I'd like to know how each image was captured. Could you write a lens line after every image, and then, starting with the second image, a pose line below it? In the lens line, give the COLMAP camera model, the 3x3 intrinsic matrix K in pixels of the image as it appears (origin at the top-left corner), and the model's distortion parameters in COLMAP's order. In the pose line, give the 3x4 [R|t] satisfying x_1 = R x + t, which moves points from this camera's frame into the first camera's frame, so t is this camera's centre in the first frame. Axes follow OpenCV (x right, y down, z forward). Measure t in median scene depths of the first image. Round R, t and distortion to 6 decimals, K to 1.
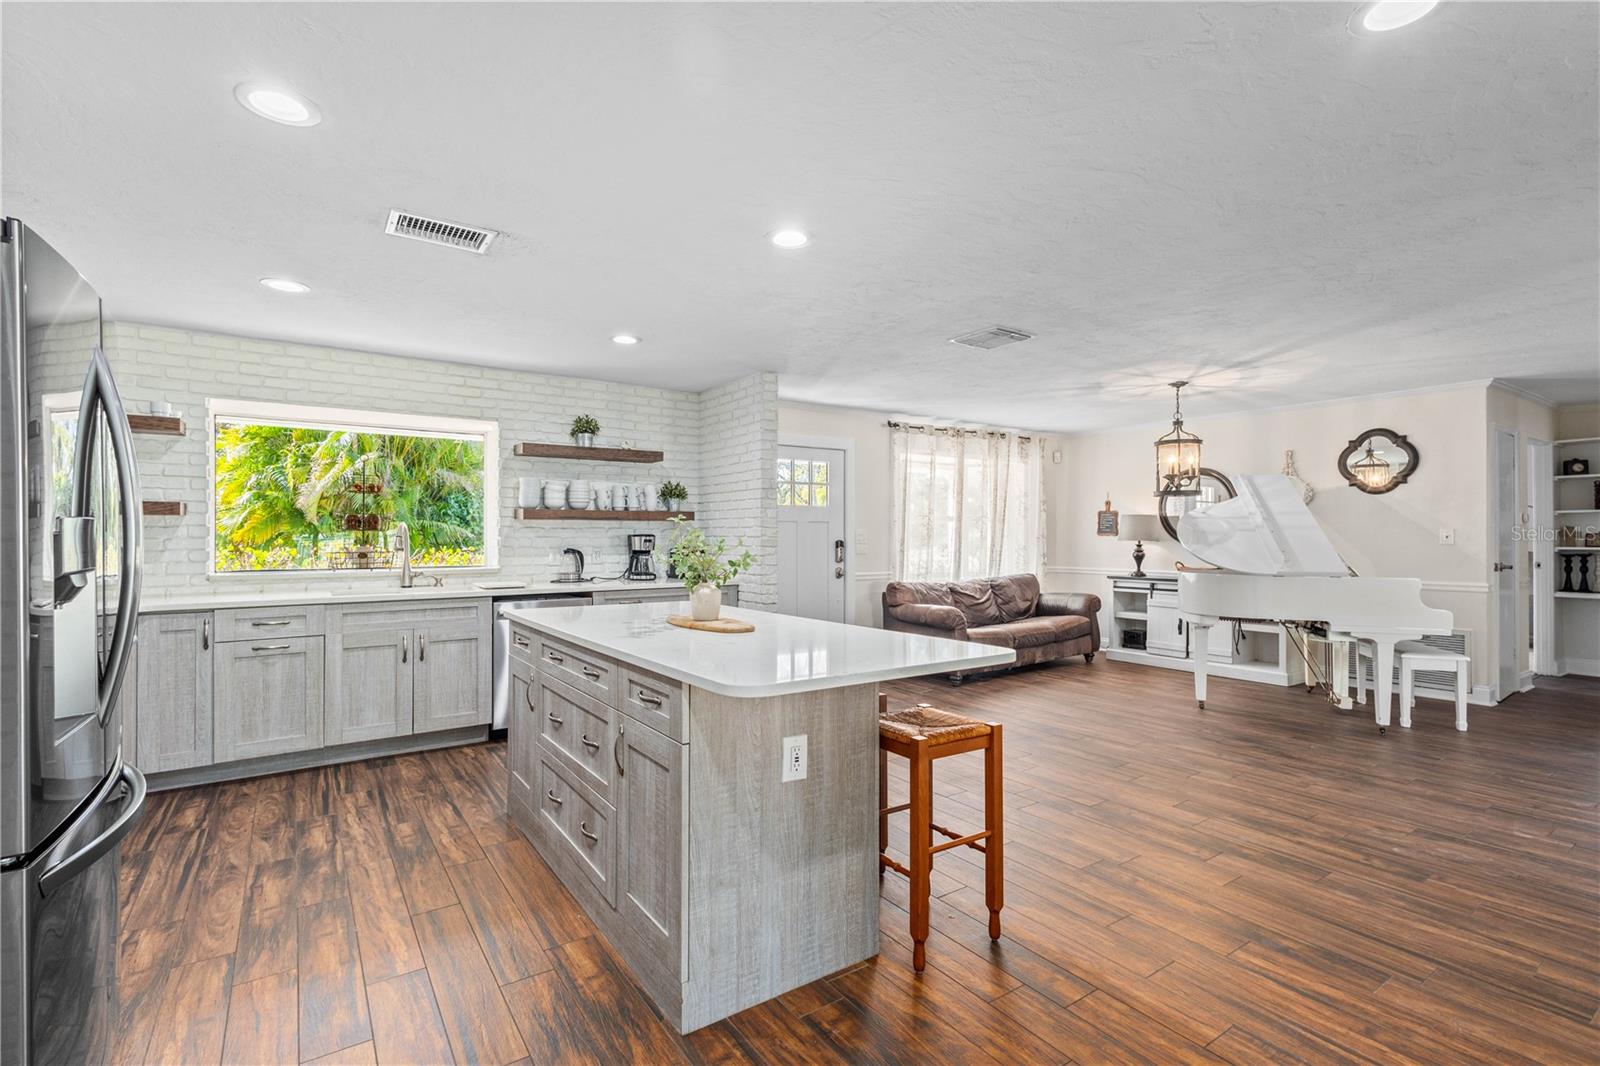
lens RADIAL K [[734.5, 0, 801.9], [0, 734.5, 532.6], [0, 0, 1]] dist [0.014343, -0.003184]
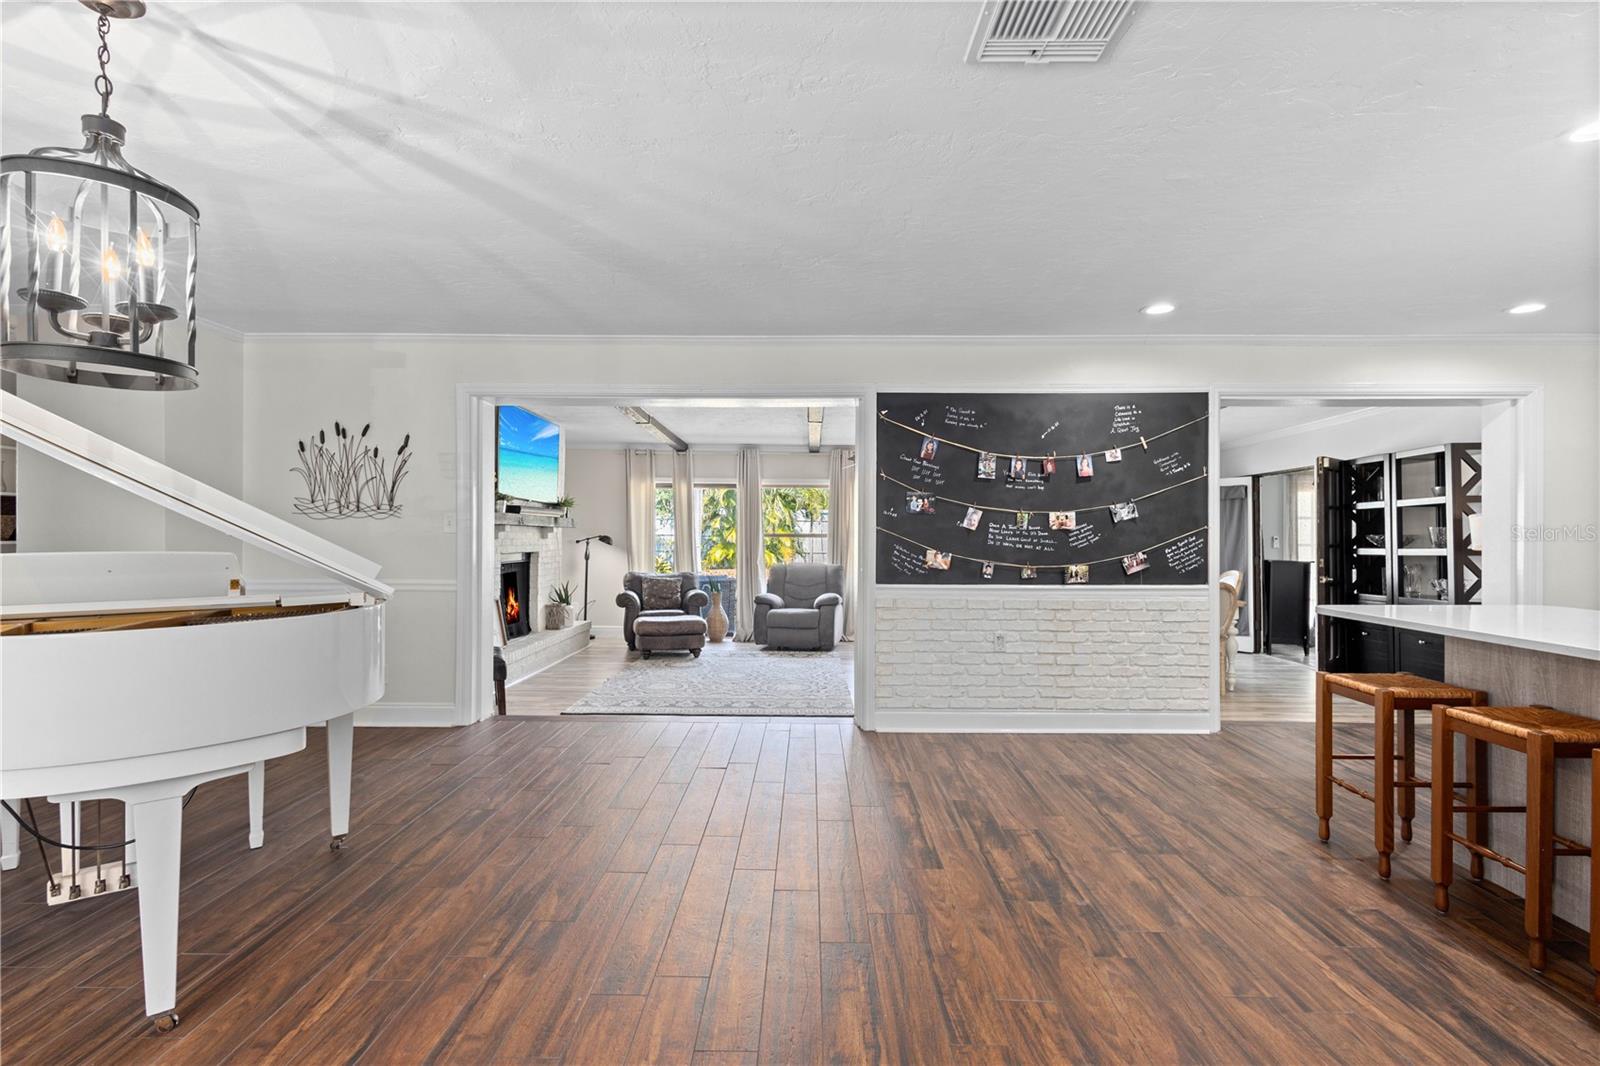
lens RADIAL K [[734.5, 0, 798.4], [0, 734.5, 535.2], [0, 0, 1]] dist [0.014343, -0.003184]
pose [[-0.815540, -0.004277, 0.578685, 0.126008], [-0.005734, 0.999983, -0.000691, 0.013748], [-0.578672, -0.003882, -0.815551, 1.225824]]
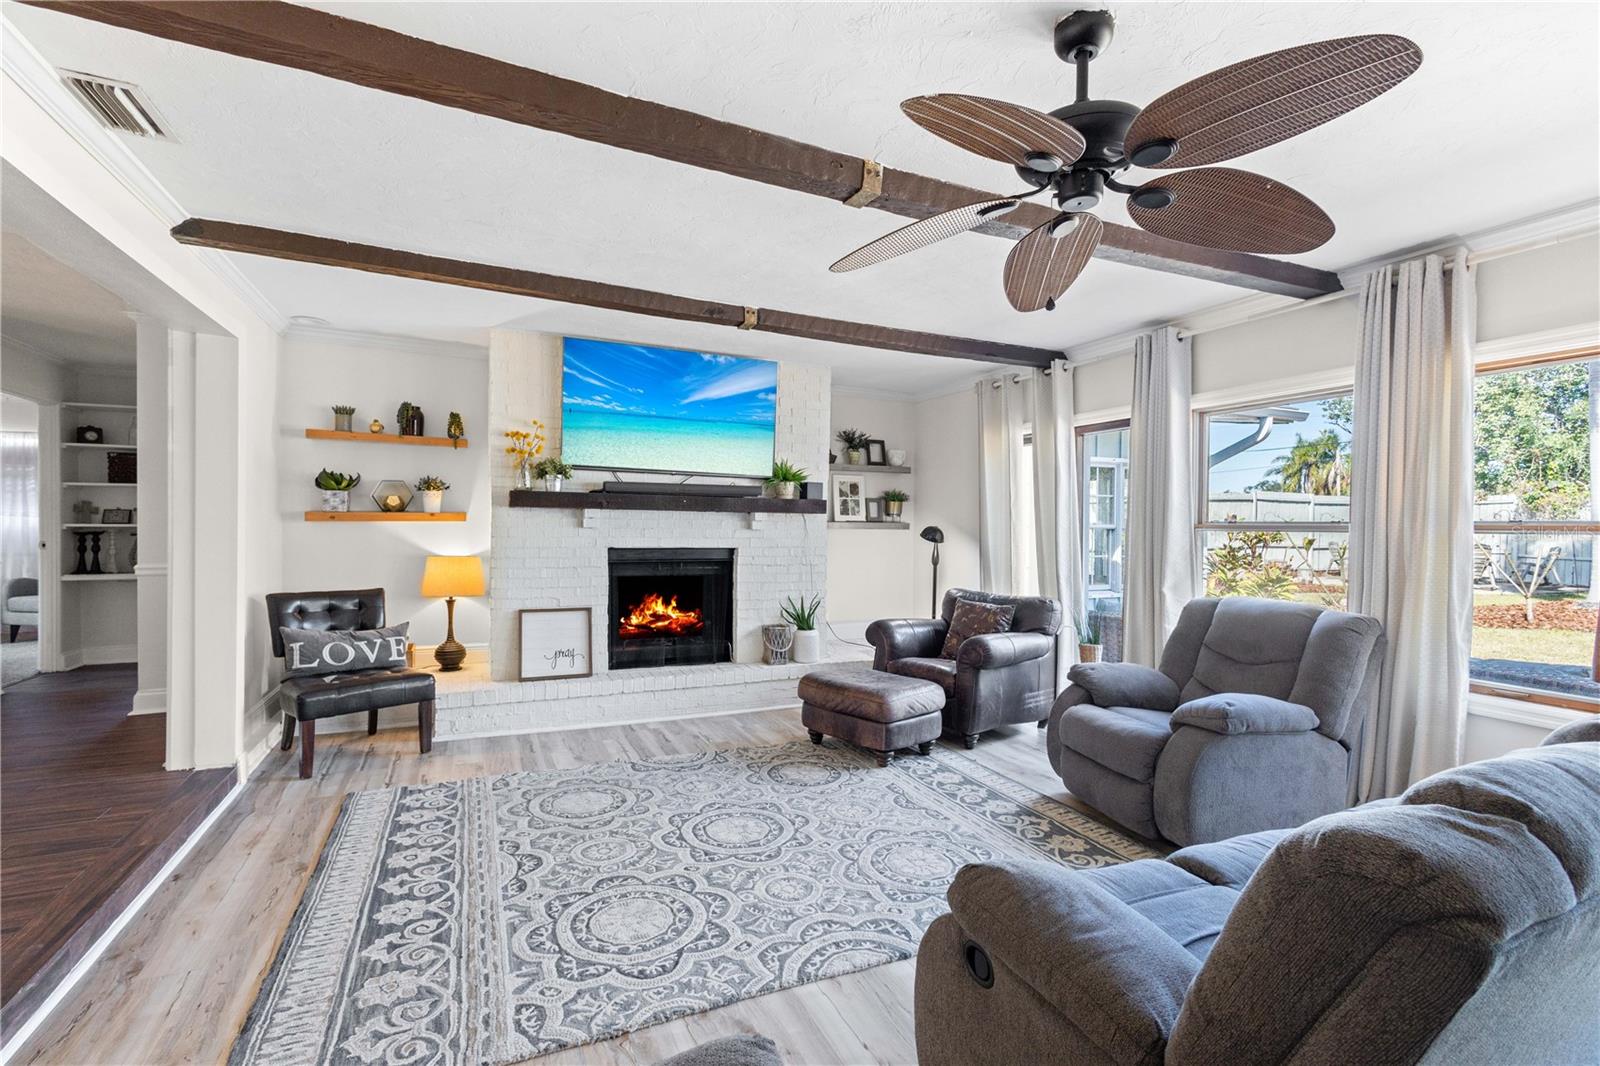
lens RADIAL K [[734.5, 0, 796.0], [0, 734.5, 530.8], [0, 0, 1]] dist [0.014343, -0.003184]
pose [[0.188743, -0.005821, 0.982009, 0.424427], [-0.010343, 0.999915, 0.007915, 0.015909], [-0.981972, -0.011651, 0.188666, -0.016784]]
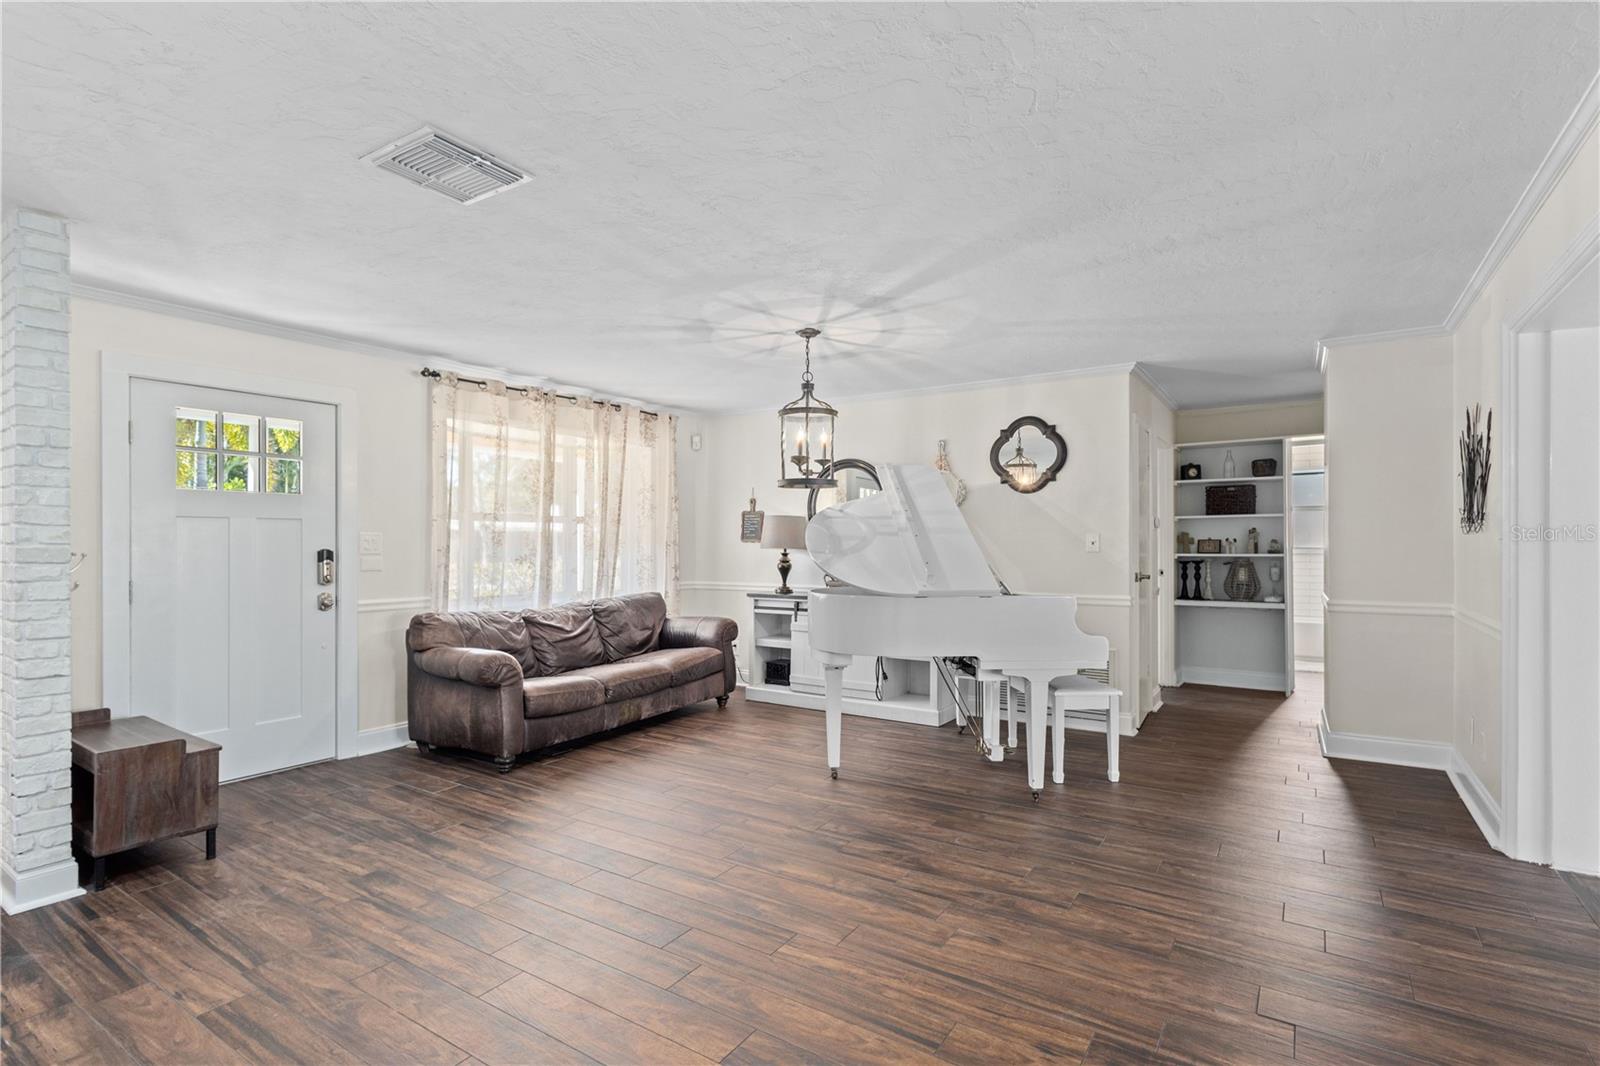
lens RADIAL K [[766.5, 0, 803.5], [0, 766.5, 544.4], [0, 0, 1]] dist [0.004355, -0.000228]
pose [[0.926475, -0.001144, 0.376354, 0.251554], [-0.000991, 0.999984, 0.005480, 0.003161], [-0.376354, -0.005450, 0.926460, 0.341219]]
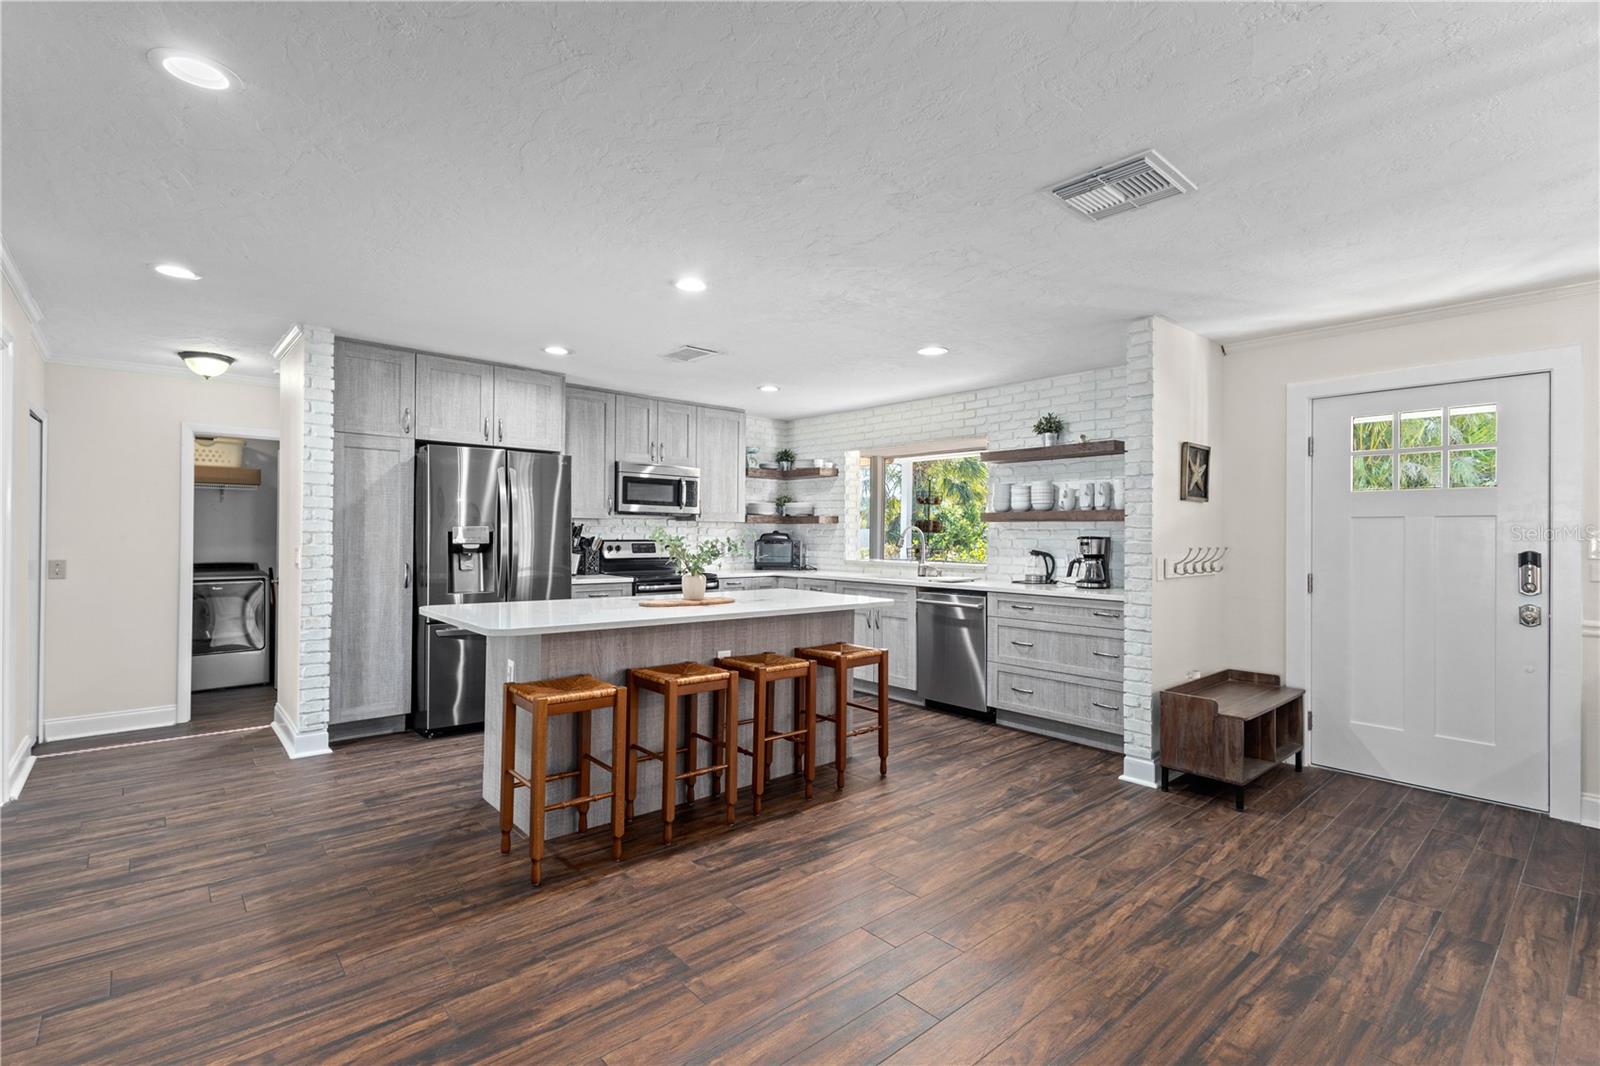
lens RADIAL K [[734.5, 0, 799.9], [0, 734.5, 531.9], [0, 0, 1]] dist [0.014343, -0.003184]
pose [[0.121094, -0.002076, -0.992639, 0.693411], [-0.004681, 0.999986, -0.002662, 0.000736], [0.992630, 0.004969, 0.121082, 0.603589]]
